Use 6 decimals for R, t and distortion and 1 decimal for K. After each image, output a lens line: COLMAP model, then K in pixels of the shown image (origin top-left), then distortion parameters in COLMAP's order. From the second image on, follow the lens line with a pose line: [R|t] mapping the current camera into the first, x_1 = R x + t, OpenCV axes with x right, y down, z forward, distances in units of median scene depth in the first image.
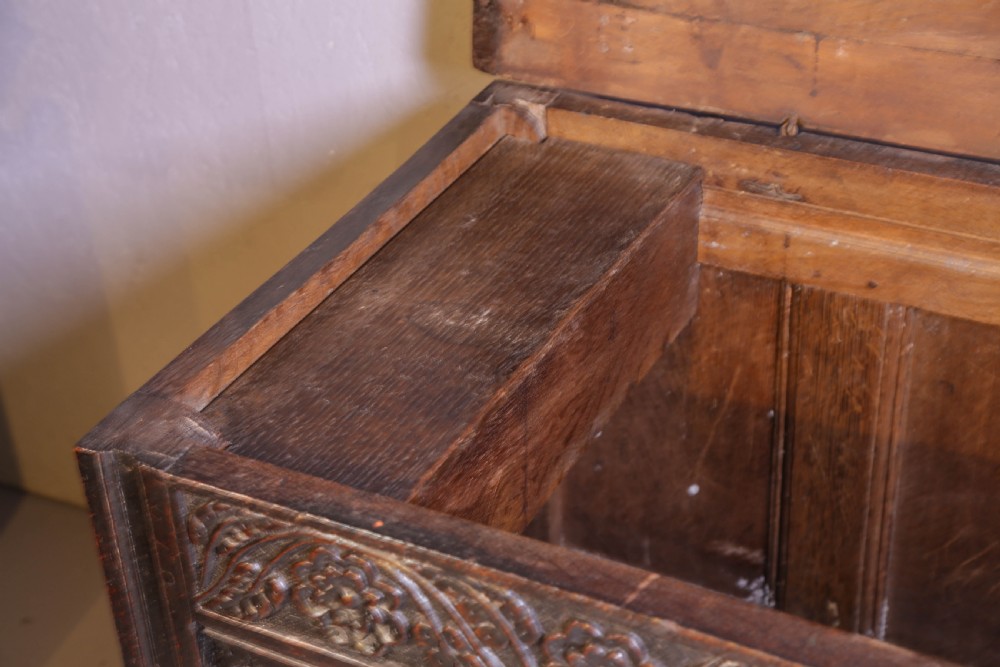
lens RADIAL K [[1633.0, 0, 500.0], [0, 1633.0, 333.5], [0, 0, 1]] dist [0.207069, 0.064765]
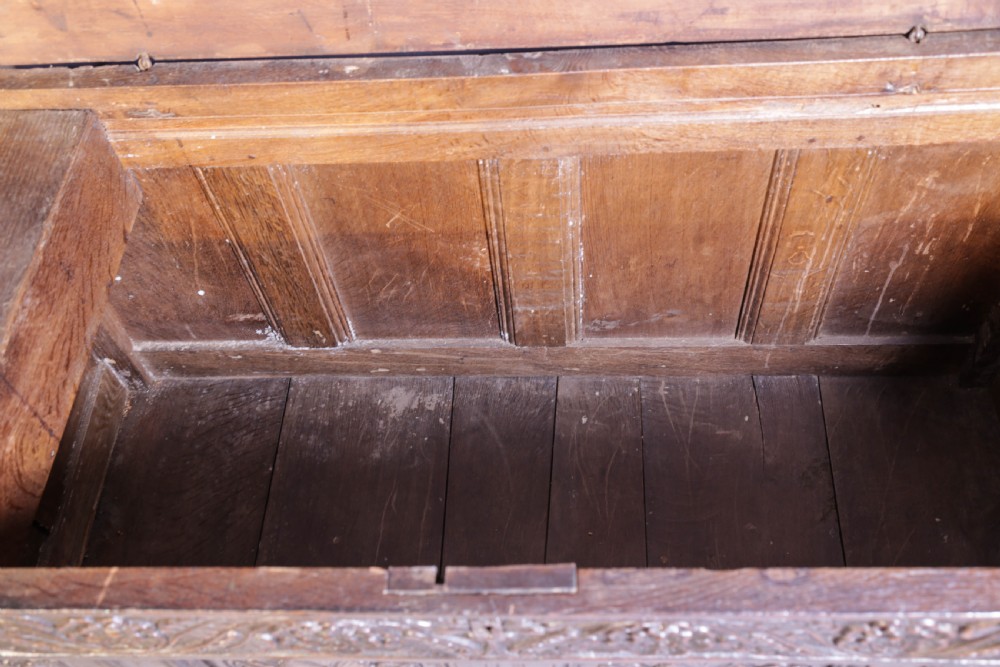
lens RADIAL K [[1020.8, 0, 500.0], [0, 1020.8, 333.5], [0, 0, 1]] dist [0.013743, 0.061898]
pose [[0.909722, -0.364527, 0.198809, 0.188816], [0.264066, 0.877429, 0.400483, -0.183037], [-0.320428, -0.311830, 0.894477, 0.134206]]
